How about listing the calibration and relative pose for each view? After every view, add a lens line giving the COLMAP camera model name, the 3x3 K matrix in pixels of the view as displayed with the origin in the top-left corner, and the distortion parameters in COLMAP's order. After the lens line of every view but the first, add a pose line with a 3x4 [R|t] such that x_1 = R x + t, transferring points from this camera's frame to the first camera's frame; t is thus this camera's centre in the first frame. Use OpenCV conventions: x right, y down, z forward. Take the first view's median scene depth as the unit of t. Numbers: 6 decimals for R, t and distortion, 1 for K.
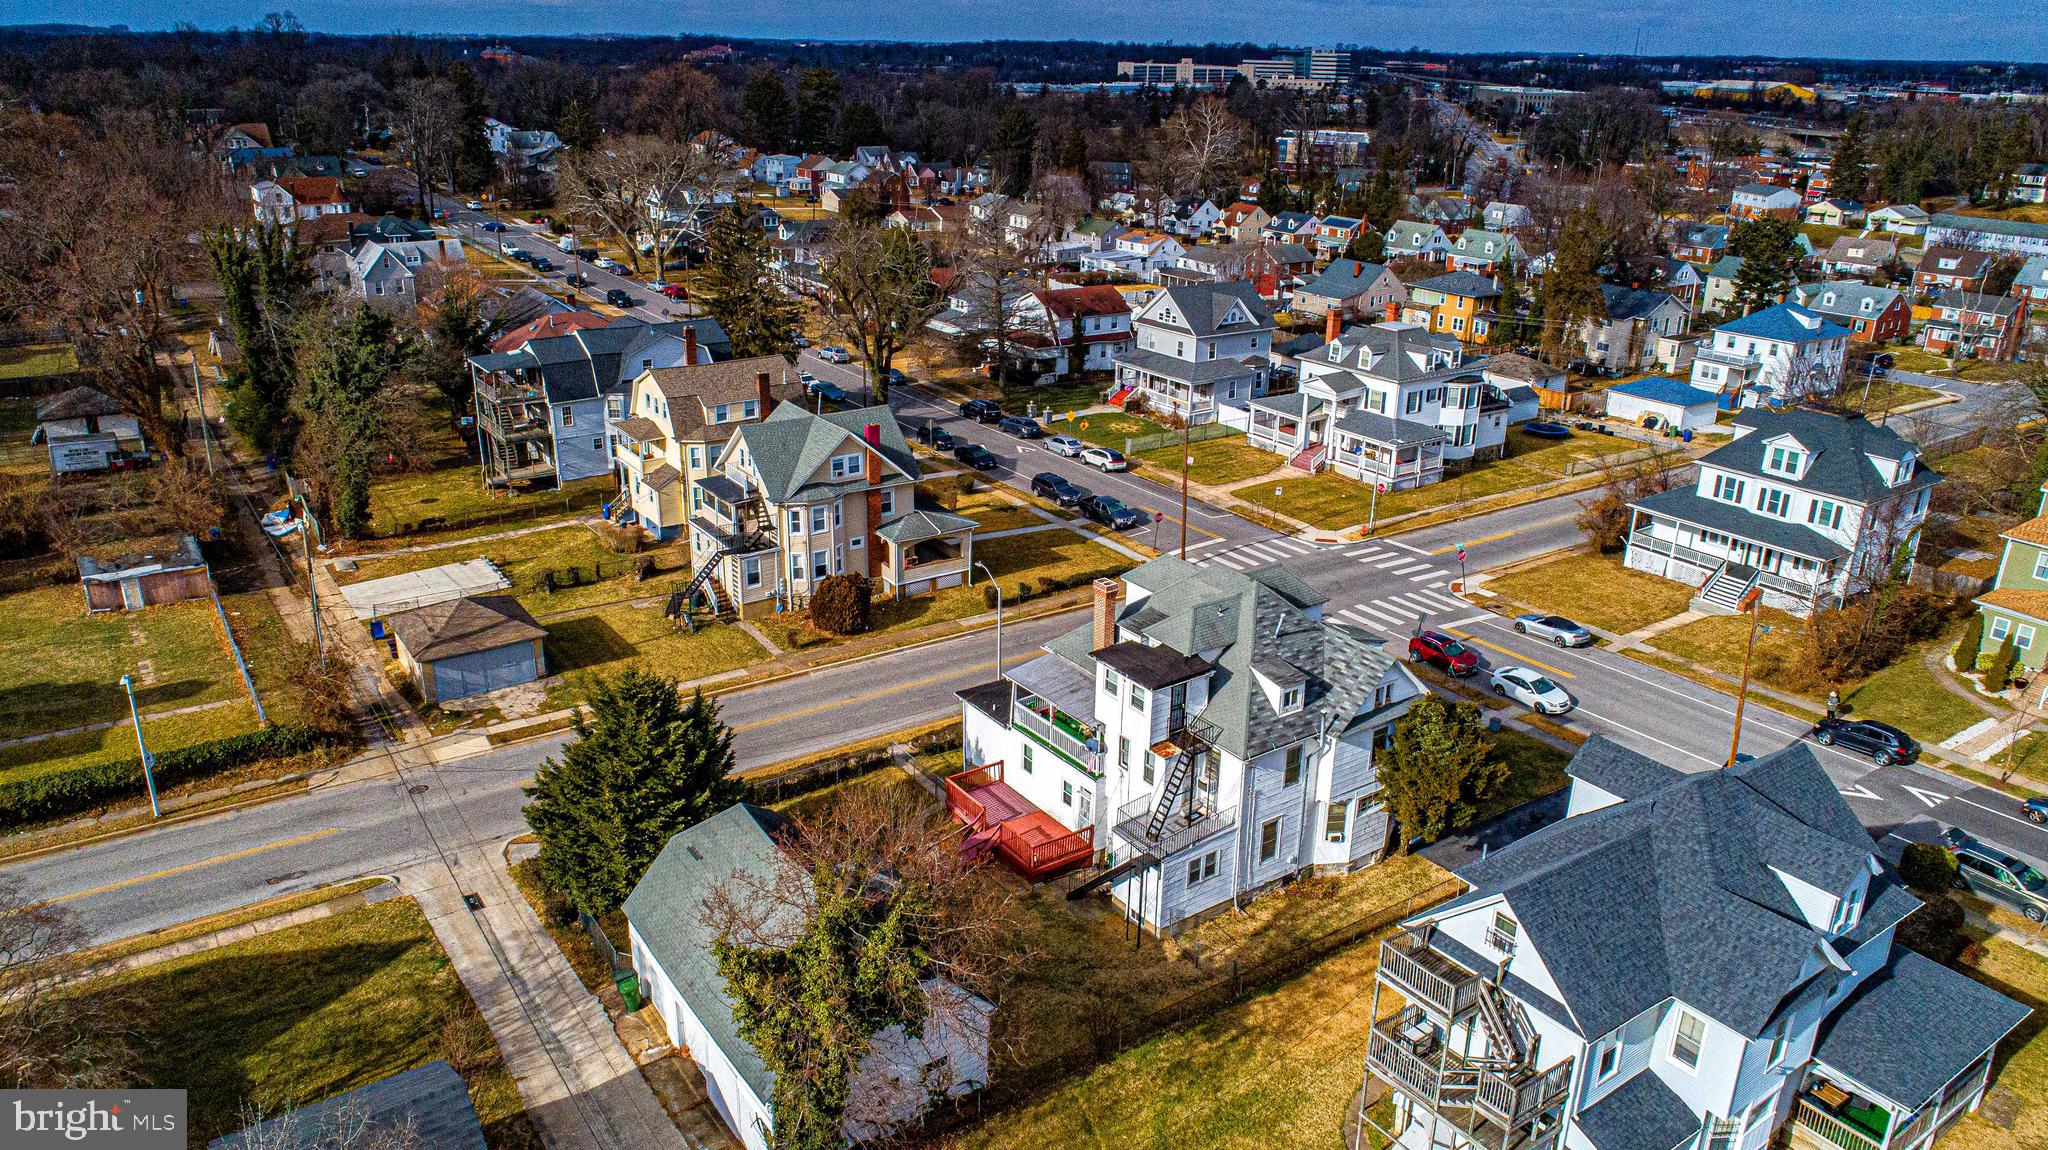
lens RADIAL K [[1418.7, 0, 1027.7], [0, 1418.7, 569.5], [0, 0, 1]] dist [-0.015791, 0.005019]
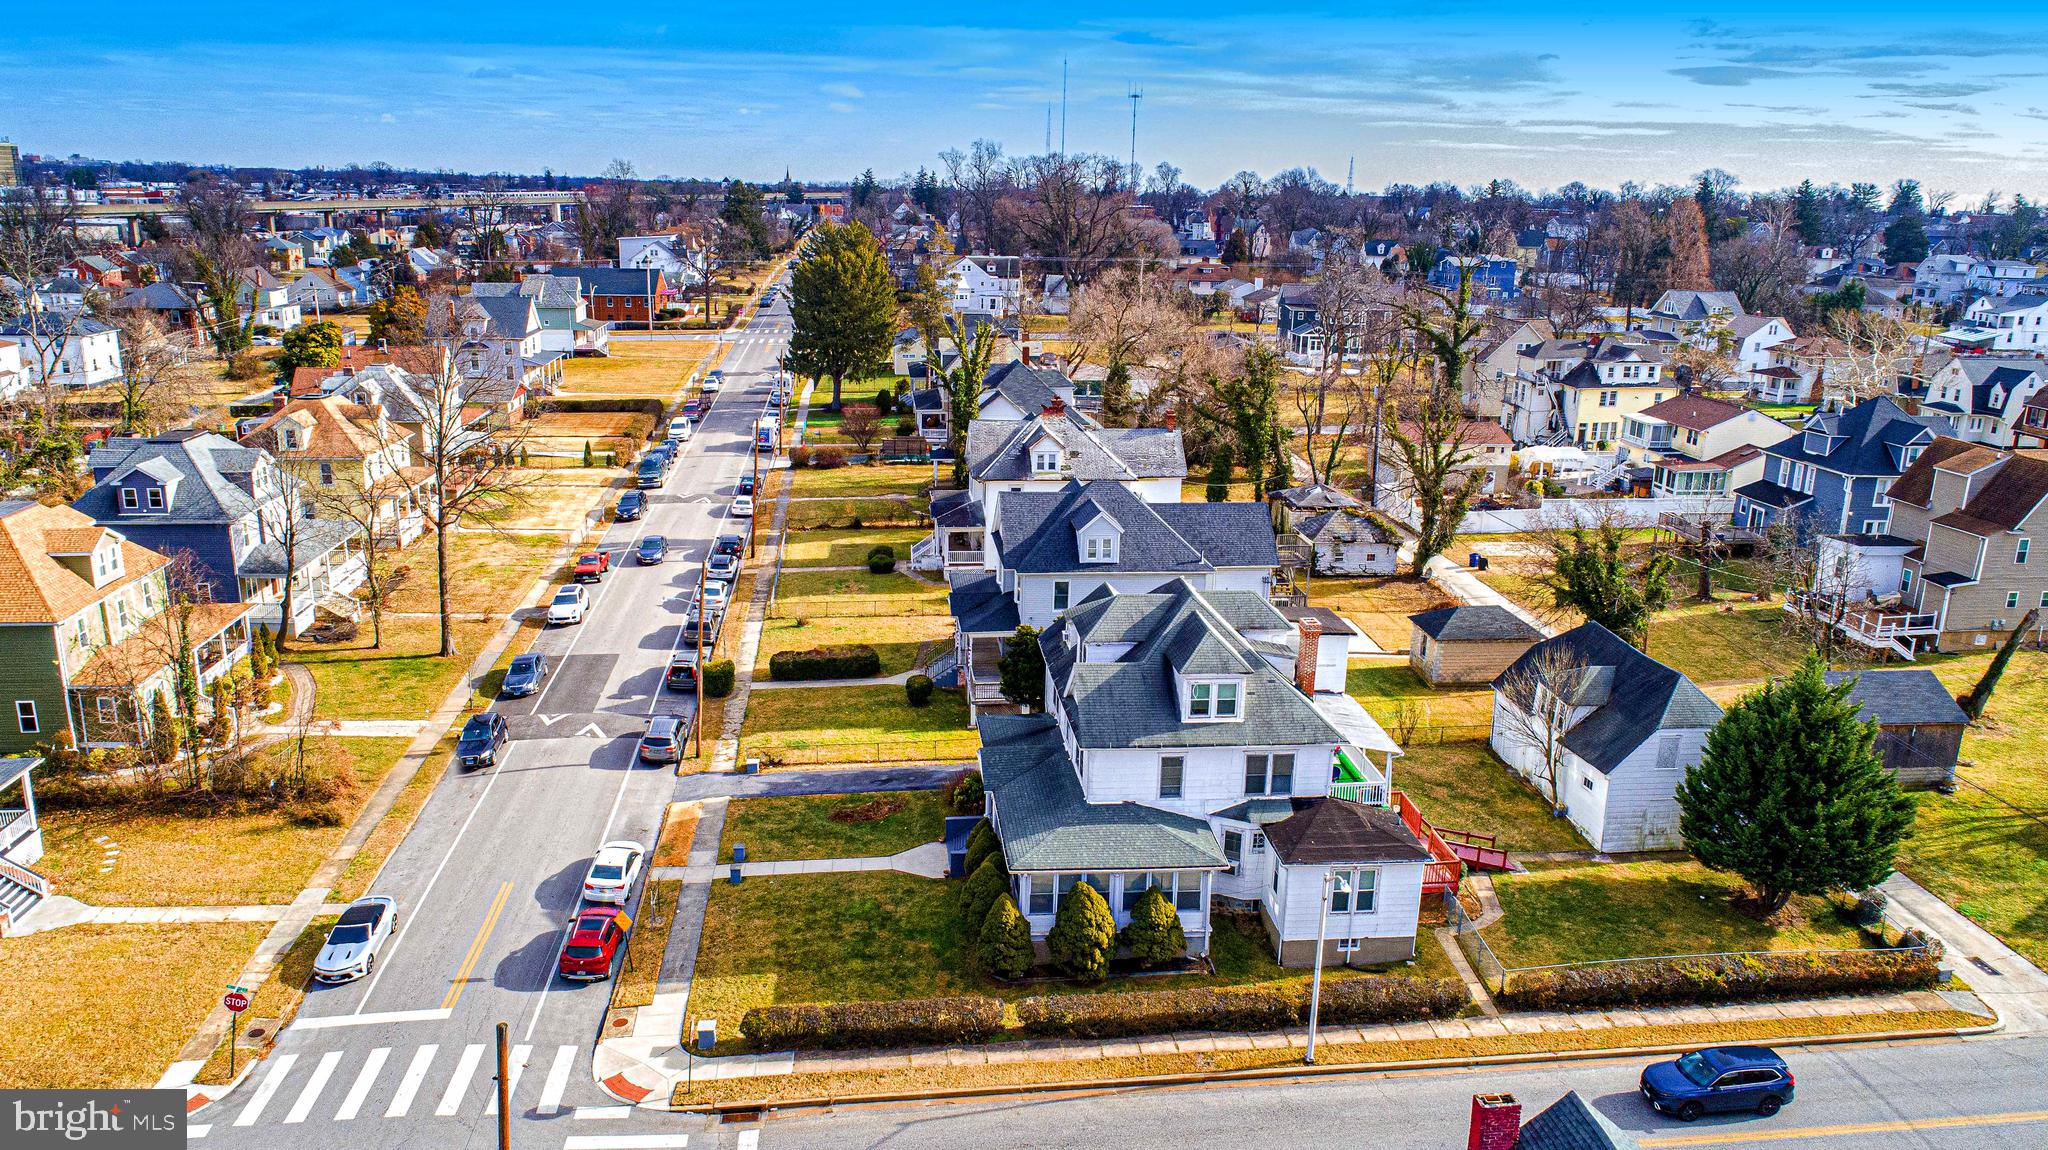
lens RADIAL K [[1431.7, 0, 1024.0], [0, 1431.7, 575.0], [0, 0, 1]] dist [-0.008766, -0.000926]
pose [[-0.875885, -0.164380, 0.453658, -0.136888], [0.129475, 0.825638, 0.549143, -0.376055], [-0.464825, 0.539723, -0.701881, 1.158922]]
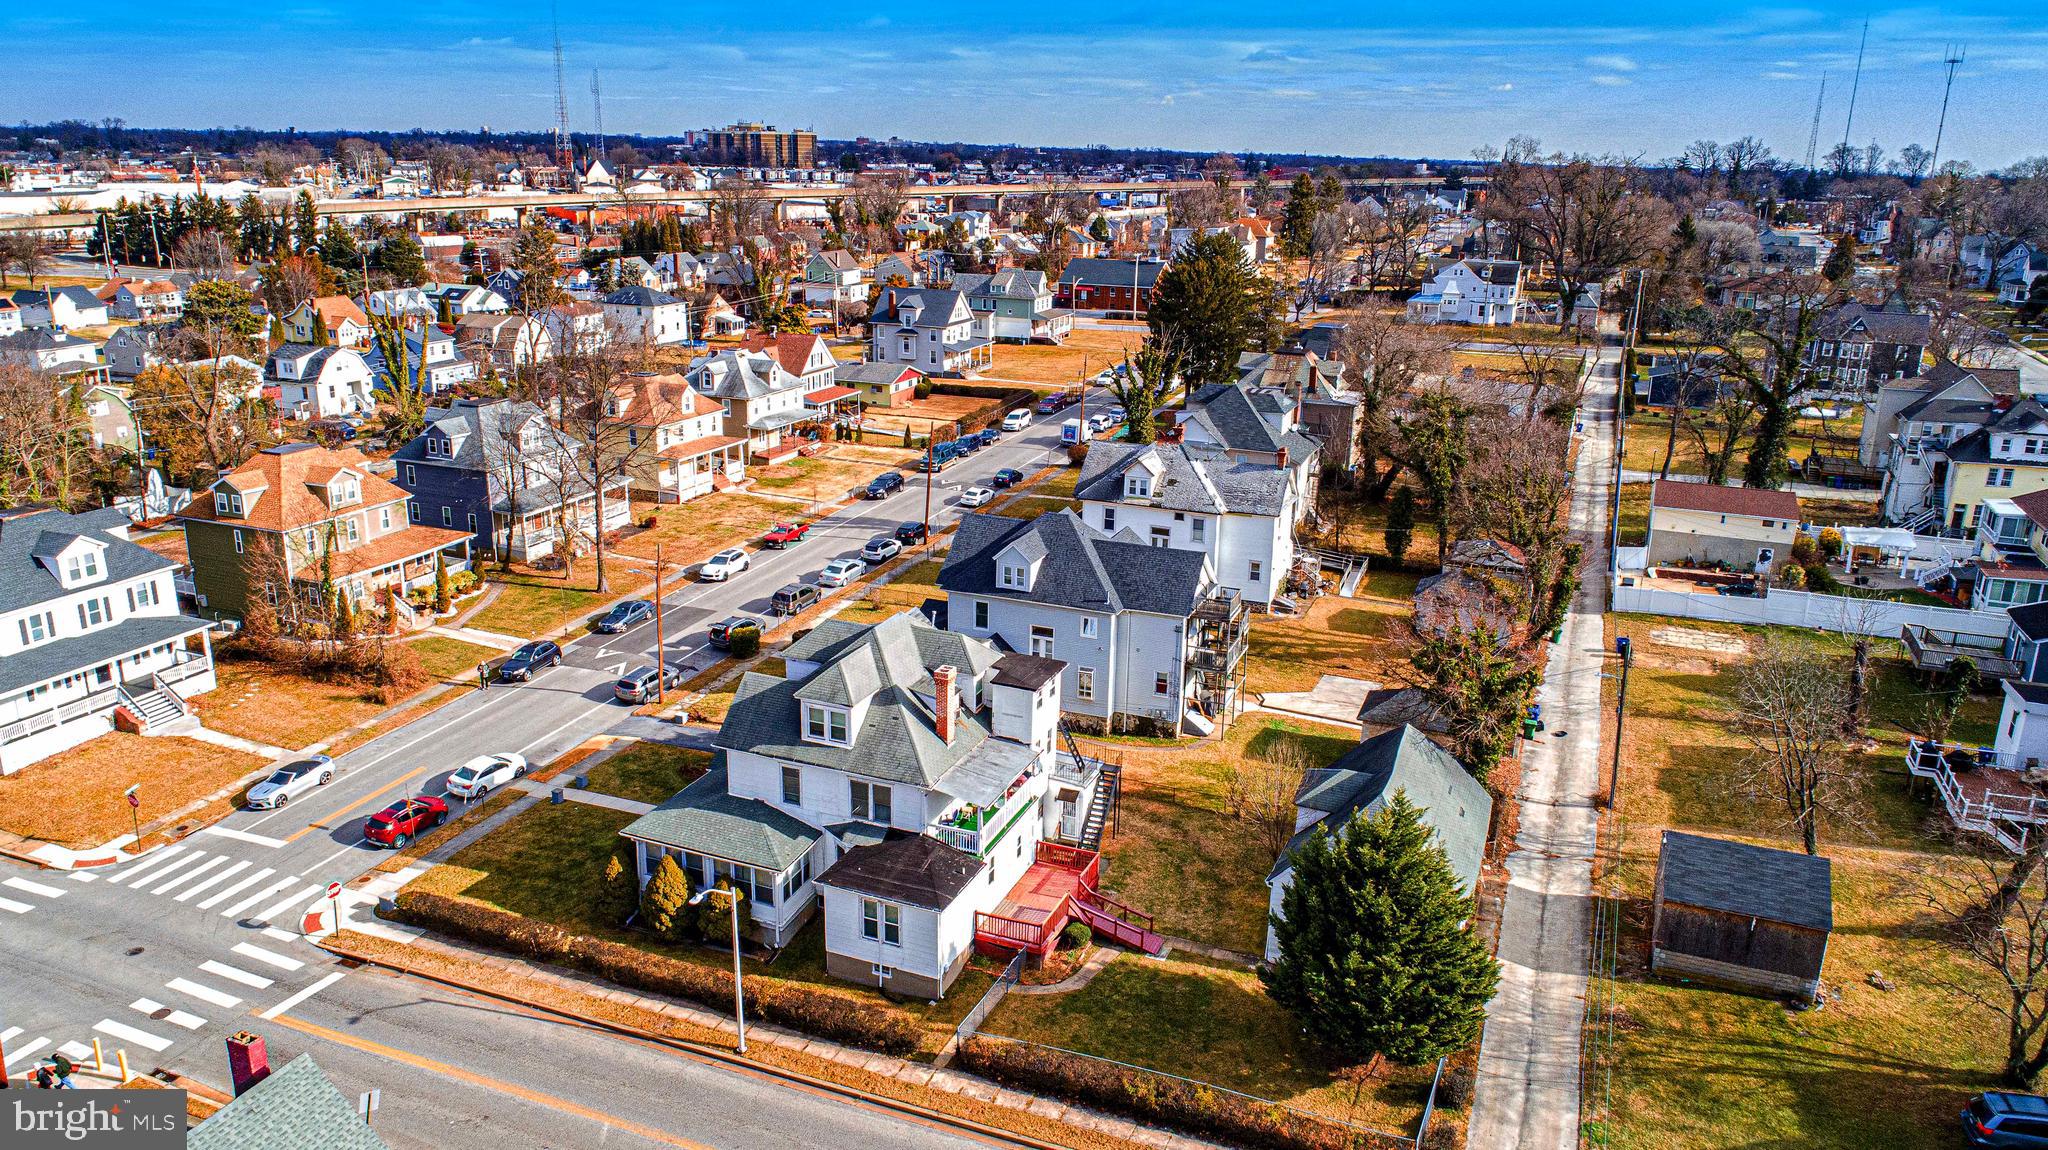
lens RADIAL K [[1418.7, 0, 1027.7], [0, 1418.7, 569.5], [0, 0, 1]] dist [-0.015791, 0.005019]
pose [[-0.544377, -0.268587, 0.794679, -0.502973], [0.263055, 0.844906, 0.465763, -0.334979], [-0.796527, 0.462595, -0.389294, 0.872971]]
